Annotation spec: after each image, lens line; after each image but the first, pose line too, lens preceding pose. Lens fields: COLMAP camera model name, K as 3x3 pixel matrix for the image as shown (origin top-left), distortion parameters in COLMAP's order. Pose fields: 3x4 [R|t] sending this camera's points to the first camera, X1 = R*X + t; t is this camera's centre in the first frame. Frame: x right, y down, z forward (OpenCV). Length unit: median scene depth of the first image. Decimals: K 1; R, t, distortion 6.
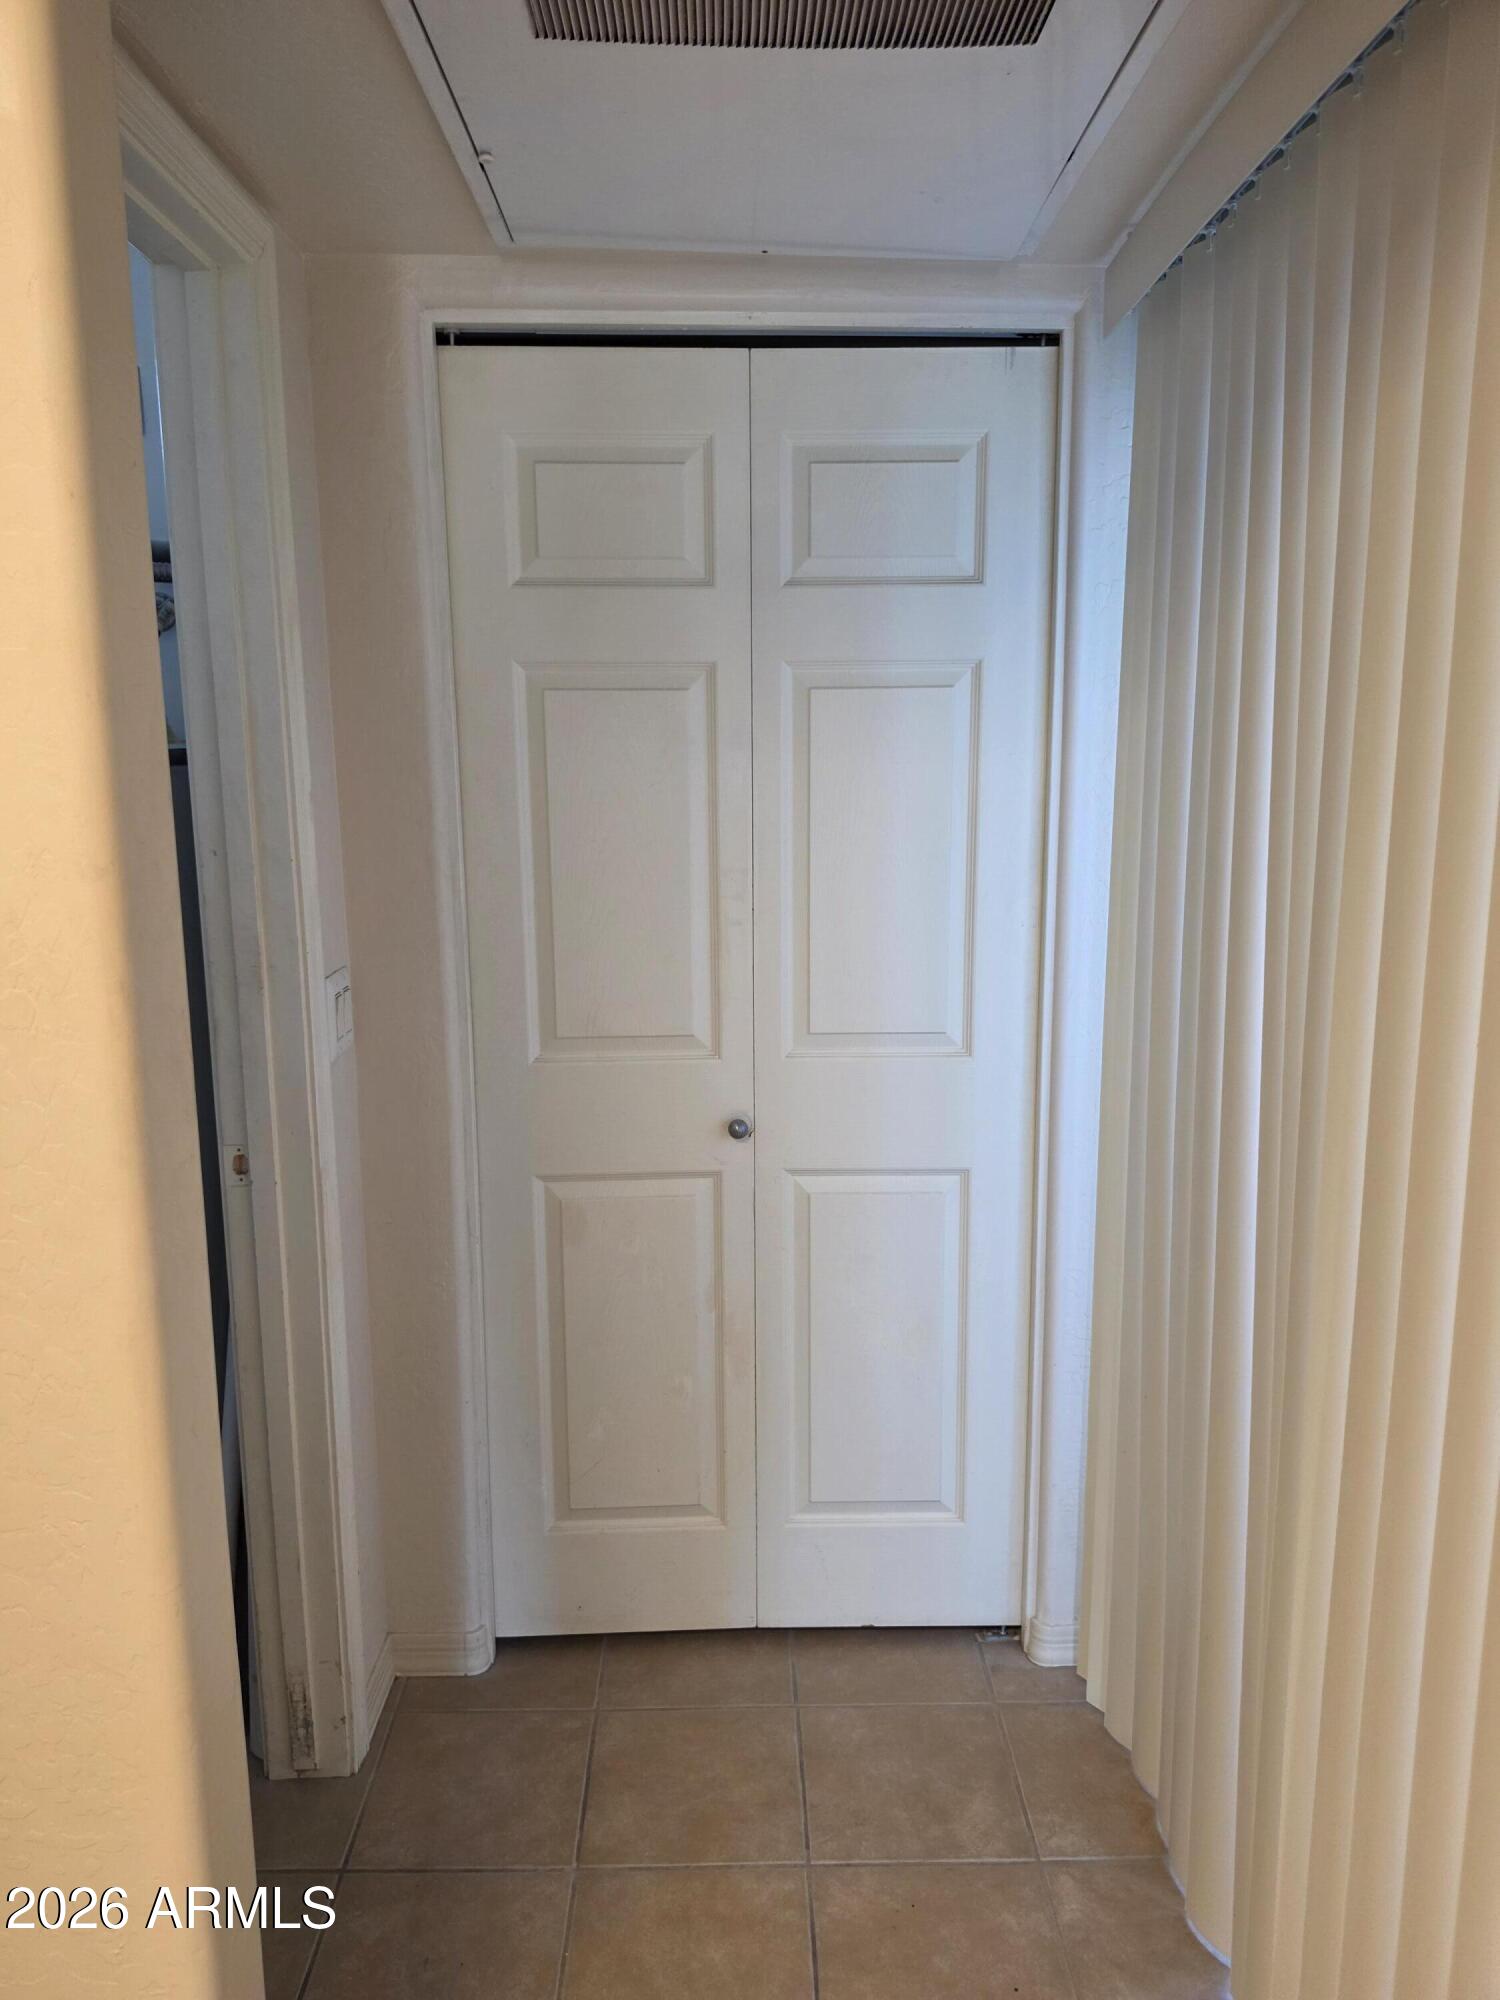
lens RADIAL K [[1384.3, 0, 744.2], [0, 1384.3, 982.1], [0, 0, 1]] dist [0.035612, -0.036256]
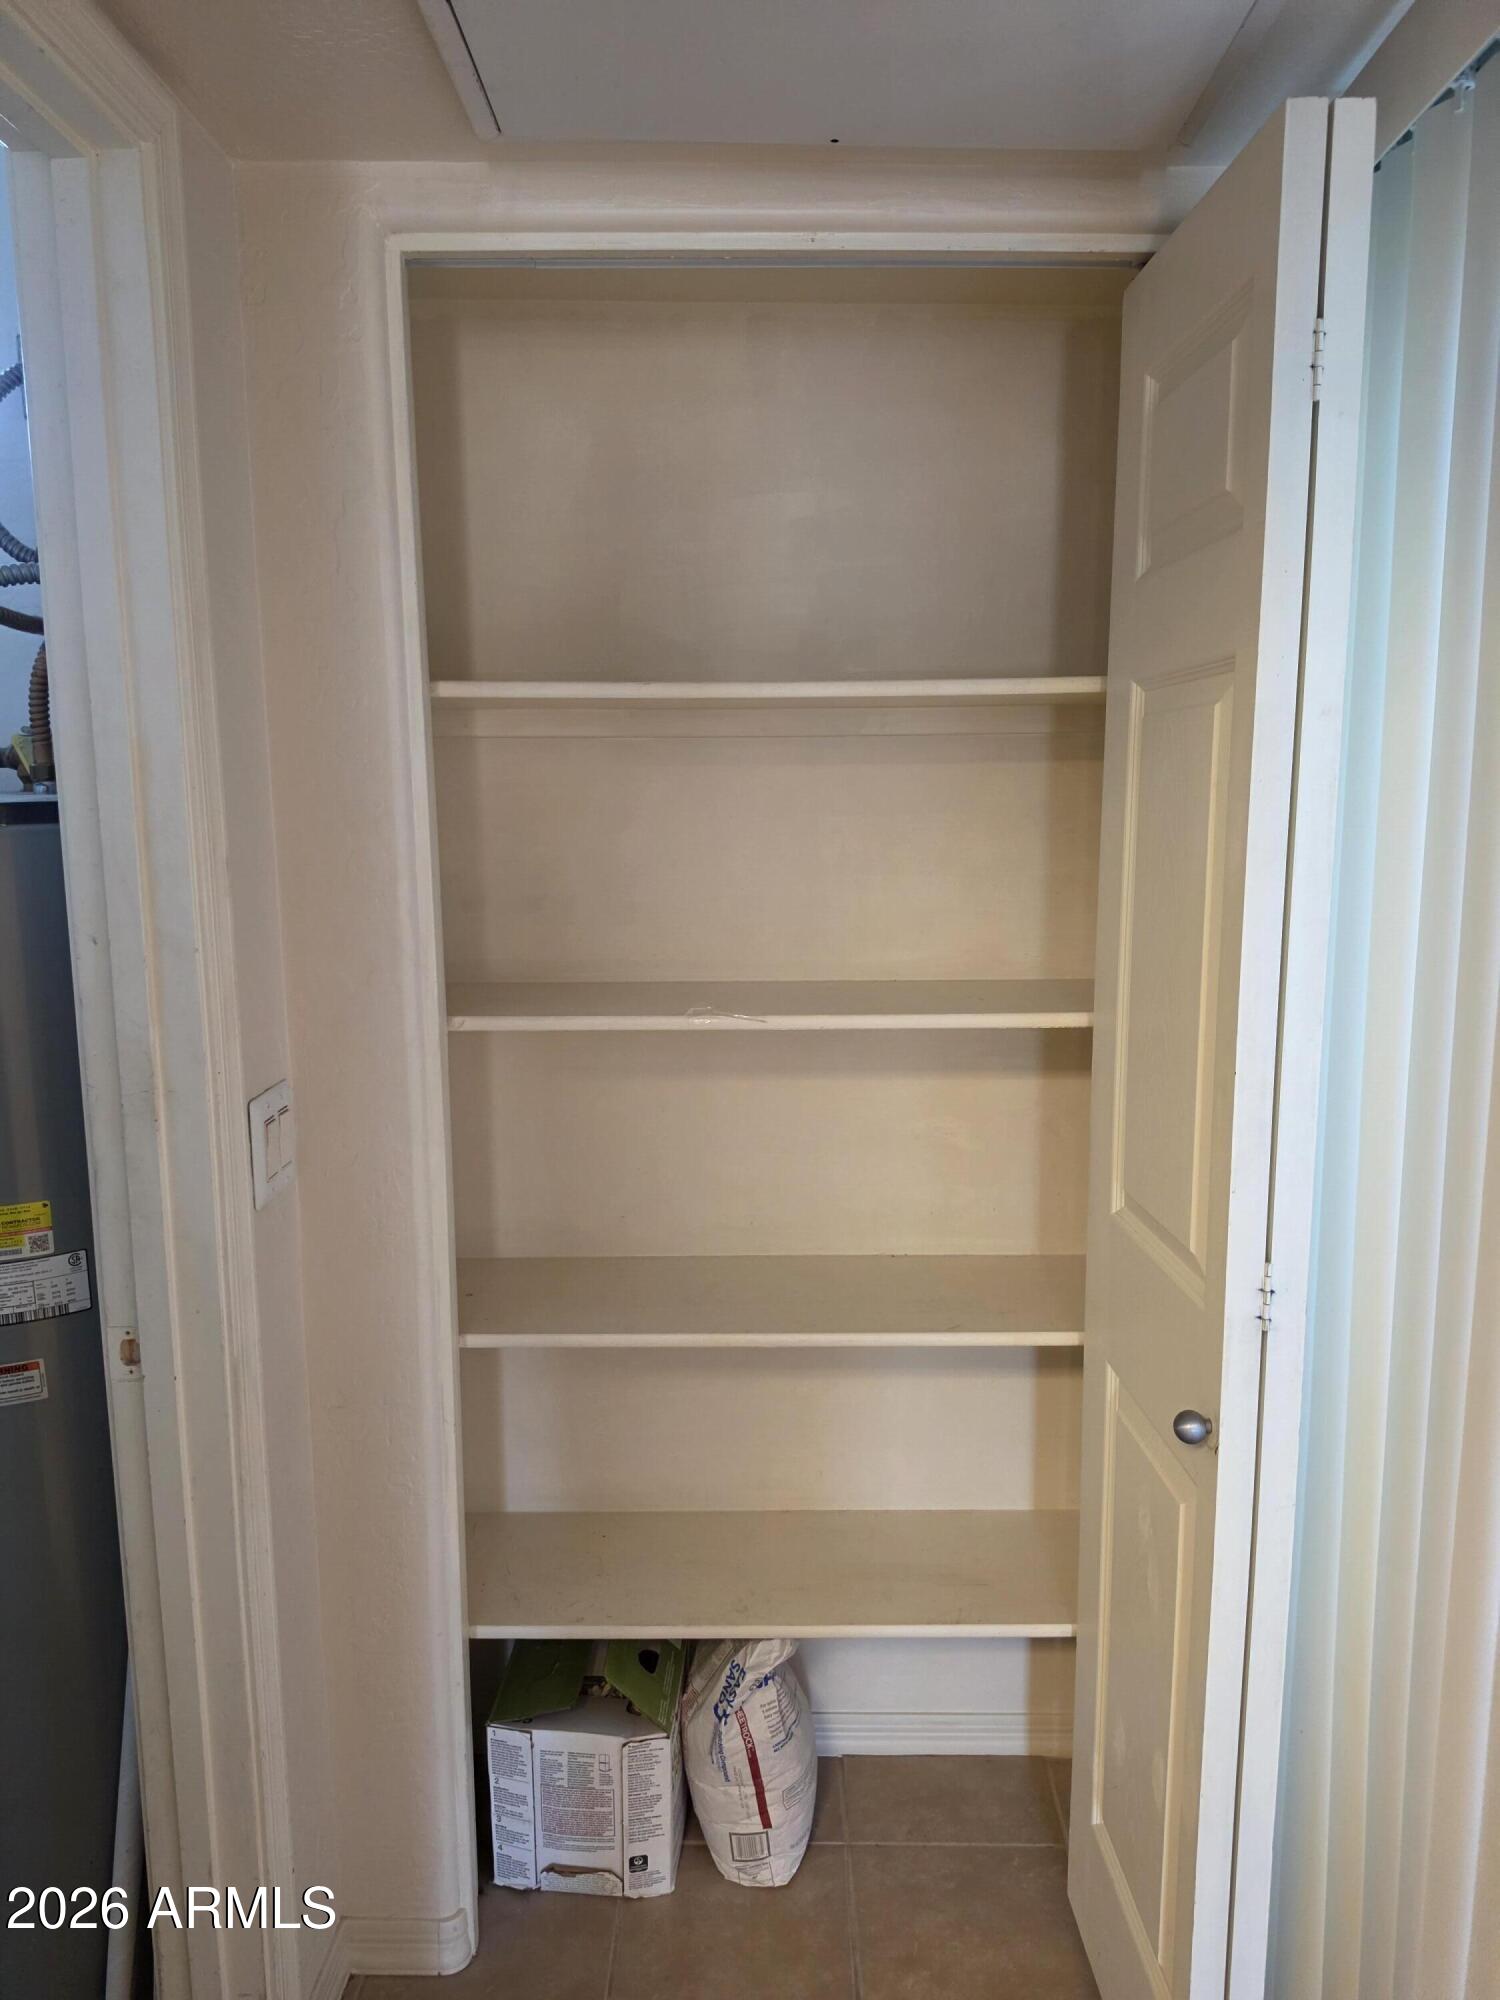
lens RADIAL K [[1384.3, 0, 761.7], [0, 1384.3, 1011.3], [0, 0, 1]] dist [0.035612, -0.036256]
pose [[0.999661, 0.007388, -0.024950, -0.002648], [-0.007806, 0.999830, -0.016683, -0.043428], [0.024822, 0.016872, 0.999549, 0.251614]]
